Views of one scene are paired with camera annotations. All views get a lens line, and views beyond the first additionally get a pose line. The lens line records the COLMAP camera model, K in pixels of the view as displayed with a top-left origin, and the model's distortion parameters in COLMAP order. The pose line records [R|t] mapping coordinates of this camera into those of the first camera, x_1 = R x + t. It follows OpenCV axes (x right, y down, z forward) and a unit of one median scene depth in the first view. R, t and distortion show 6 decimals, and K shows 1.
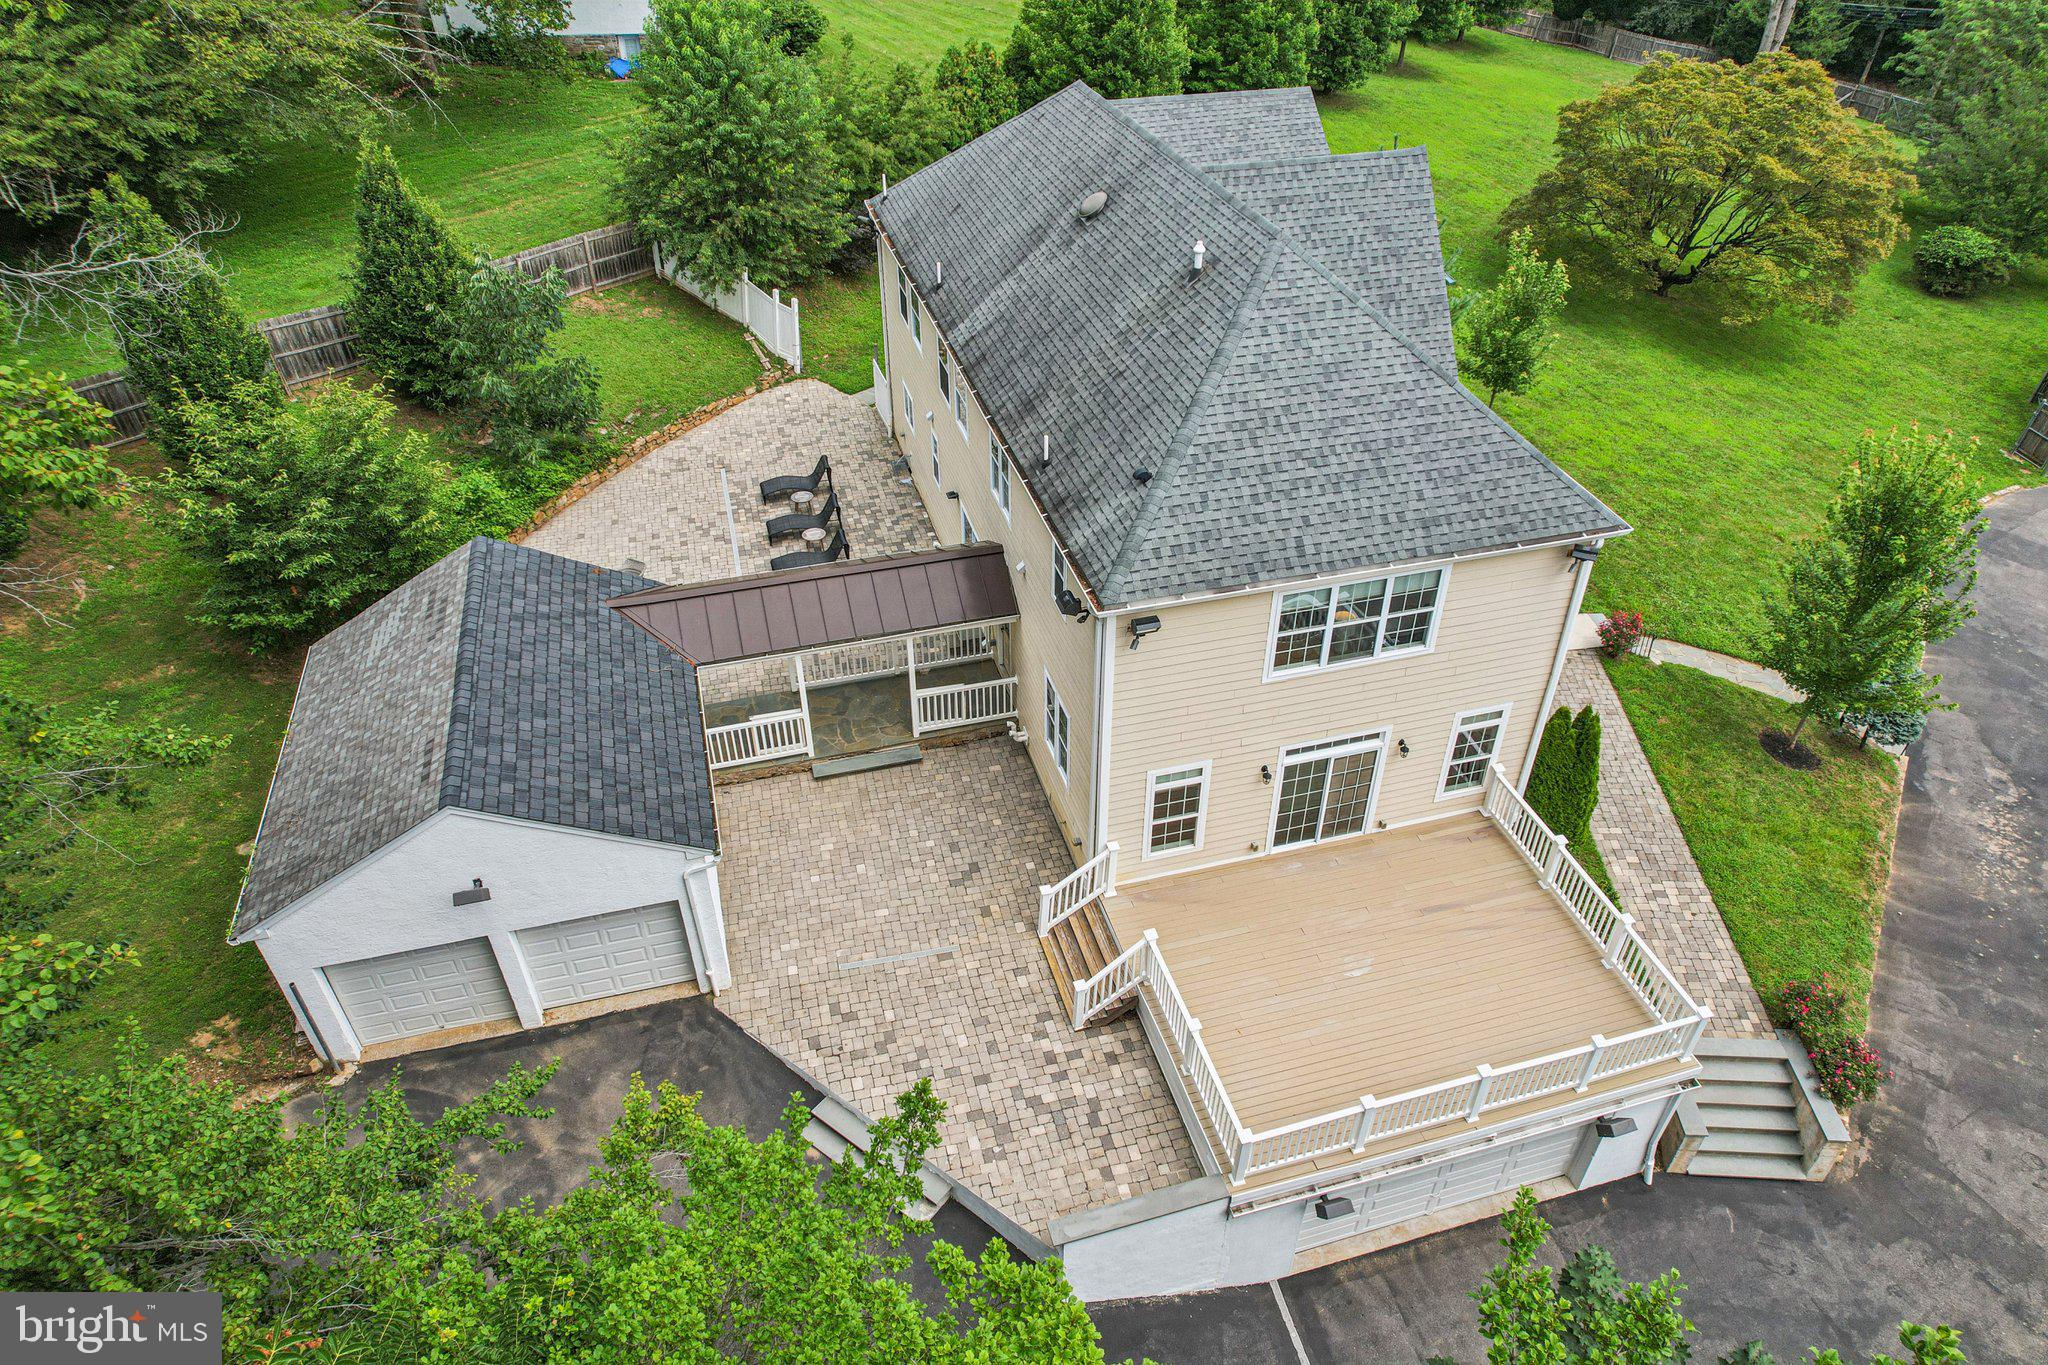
lens RADIAL K [[1278.4, 0, 1021.0], [0, 1278.4, 681.0], [0, 0, 1]] dist [-0.010807, 0.001148]
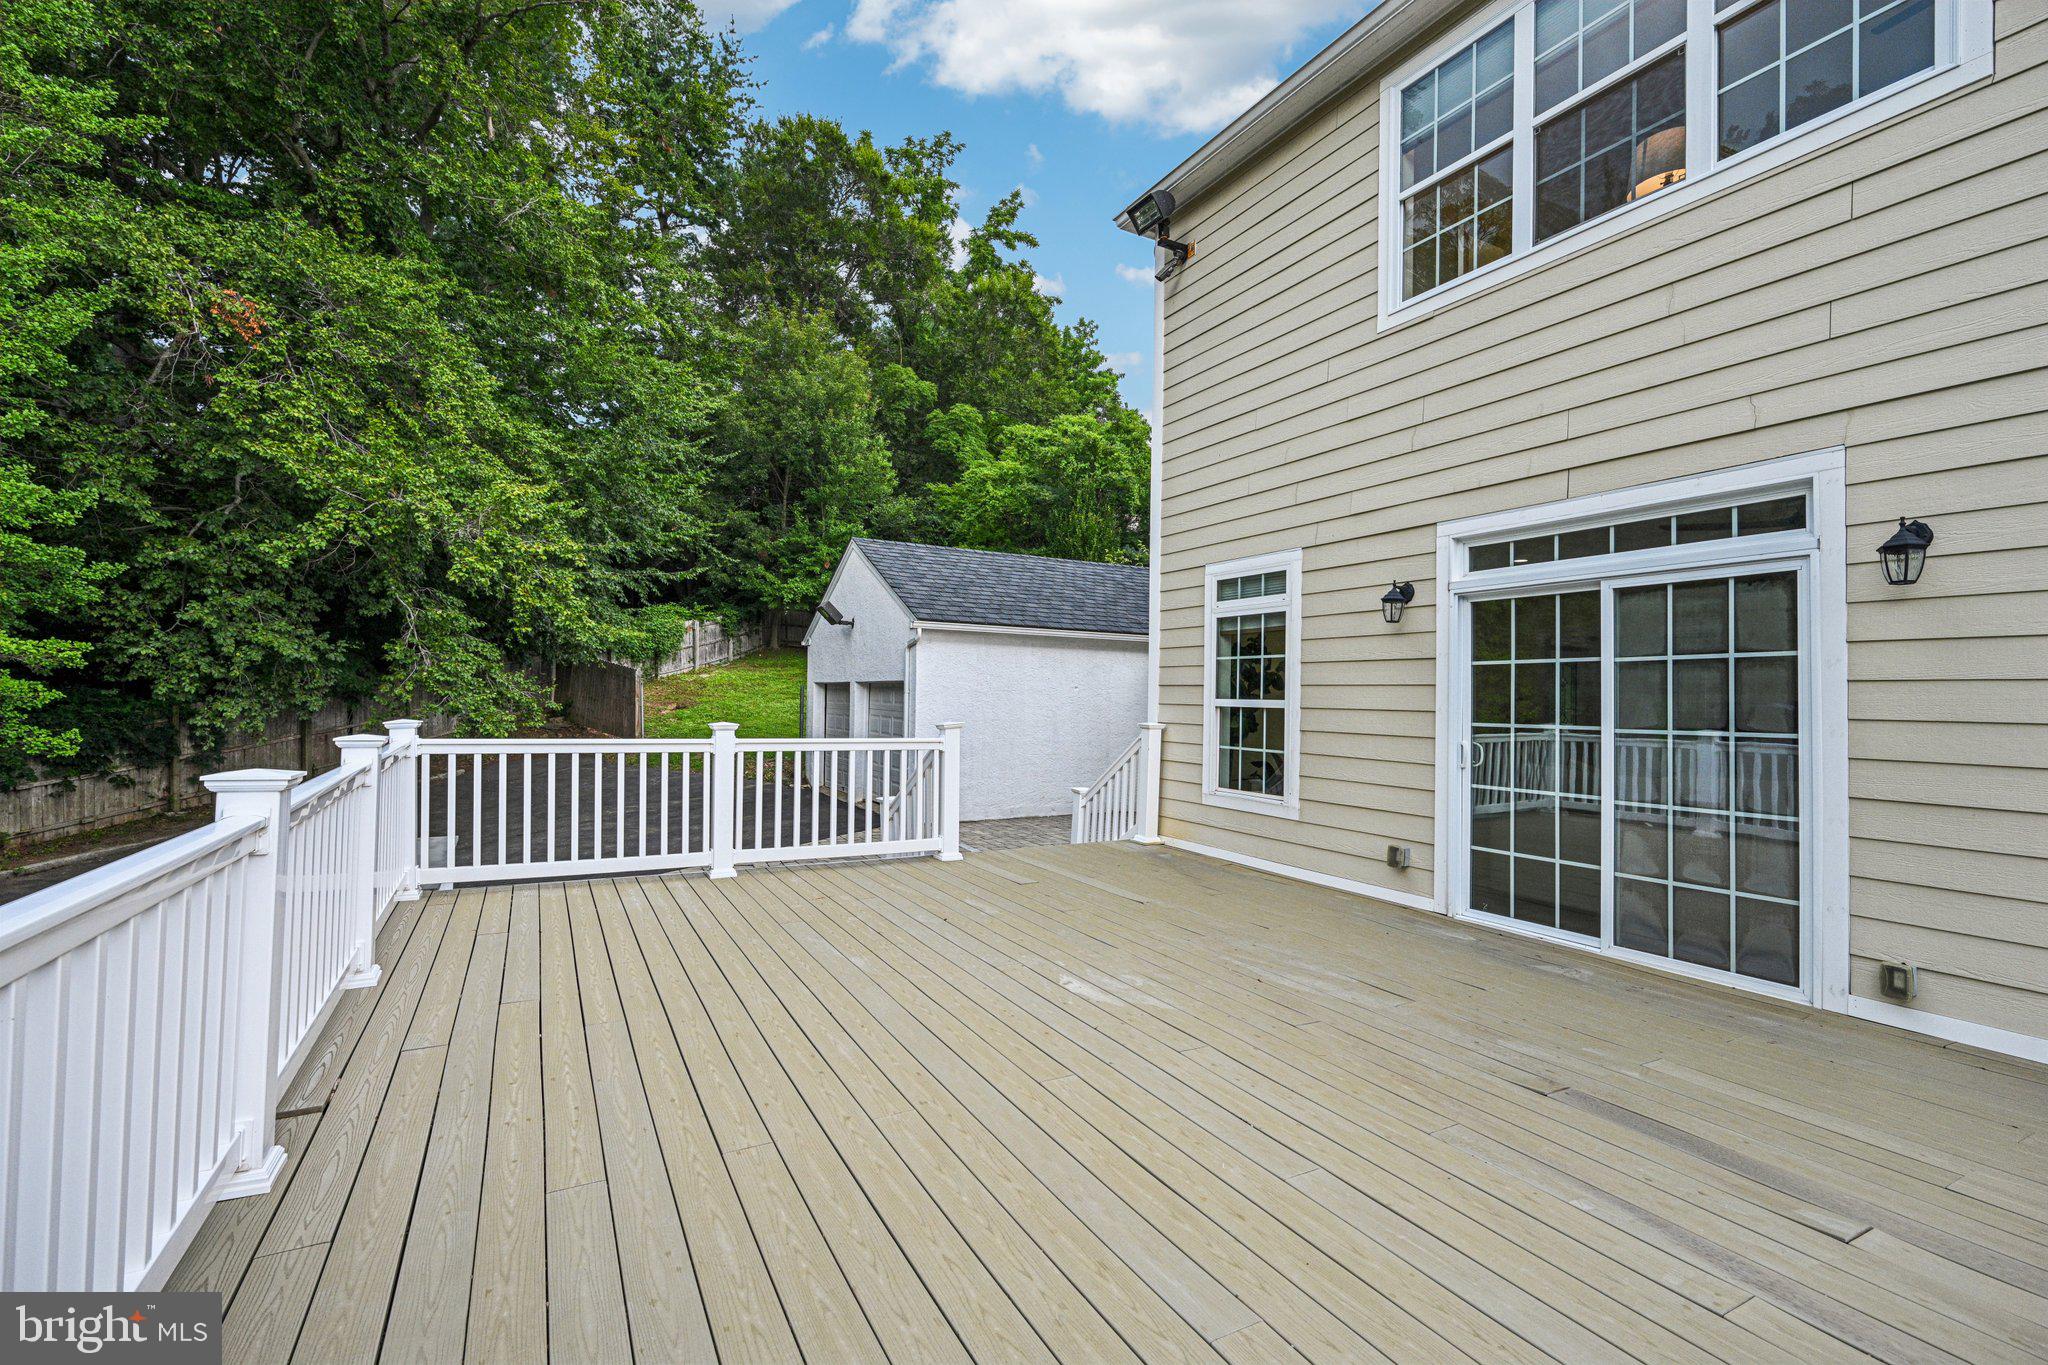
lens RADIAL K [[922.5, 0, 1029.1], [0, 922.5, 666.9], [0, 0, 1]] dist [-0.000628, 0.001246]
pose [[0.232246, -0.021740, -0.972414, 0.465495], [-0.601366, 0.782559, -0.161123, 0.214978], [0.764474, 0.622197, 0.168673, 0.922352]]
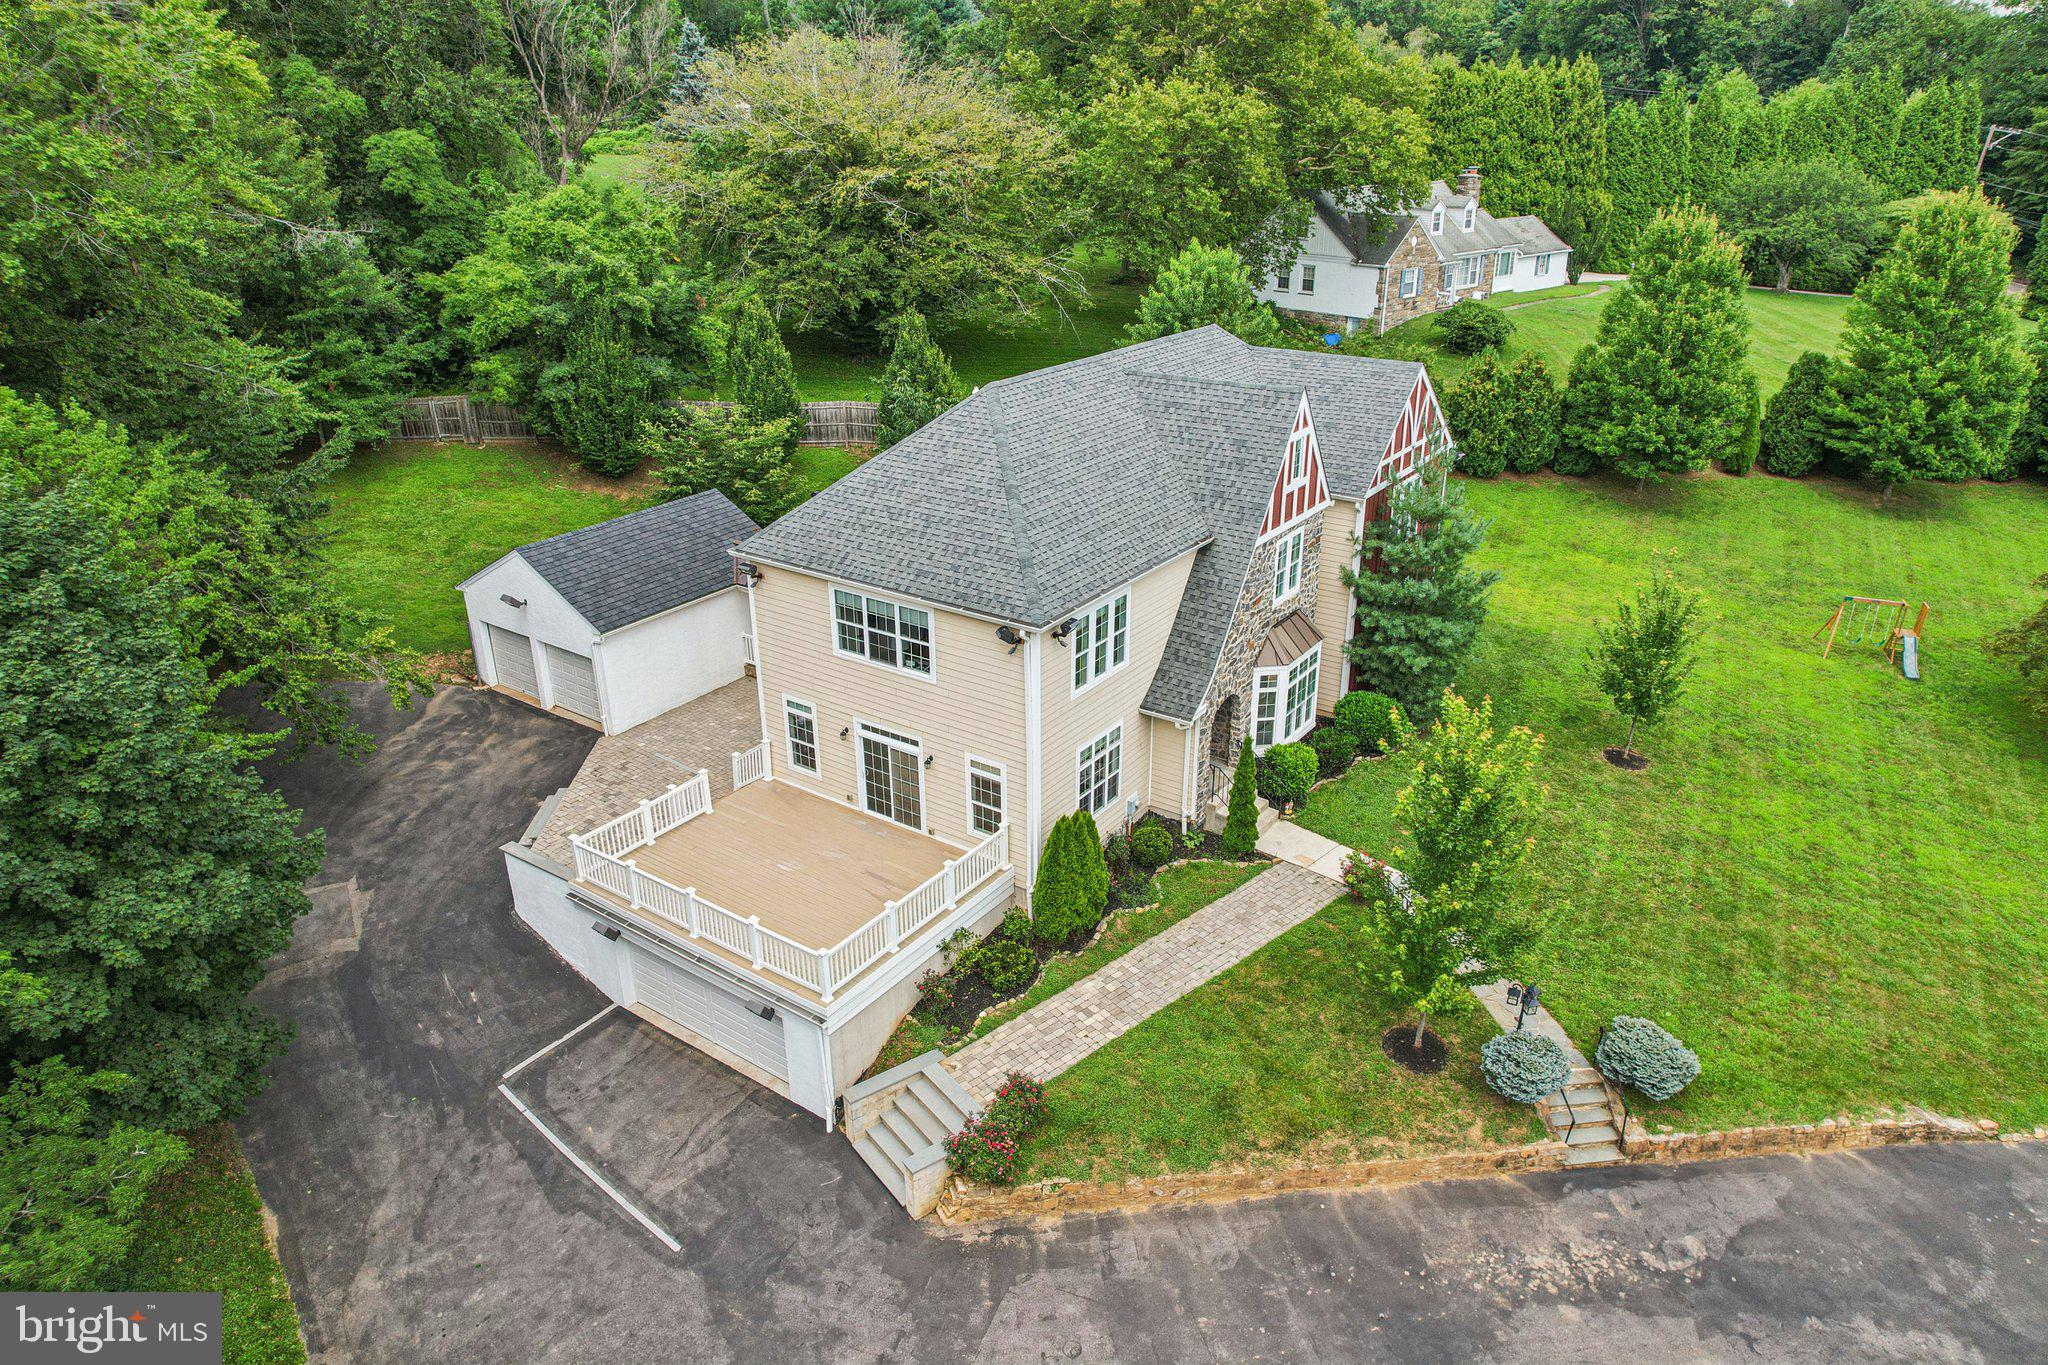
lens RADIAL K [[1278.4, 0, 1037.5], [0, 1278.4, 683.2], [0, 0, 1]] dist [-0.010807, 0.001148]
pose [[0.638780, 0.308556, -0.704807, 1.361687], [-0.461998, 0.886350, -0.030684, -0.032167], [0.615238, 0.345220, 0.708735, 0.126505]]
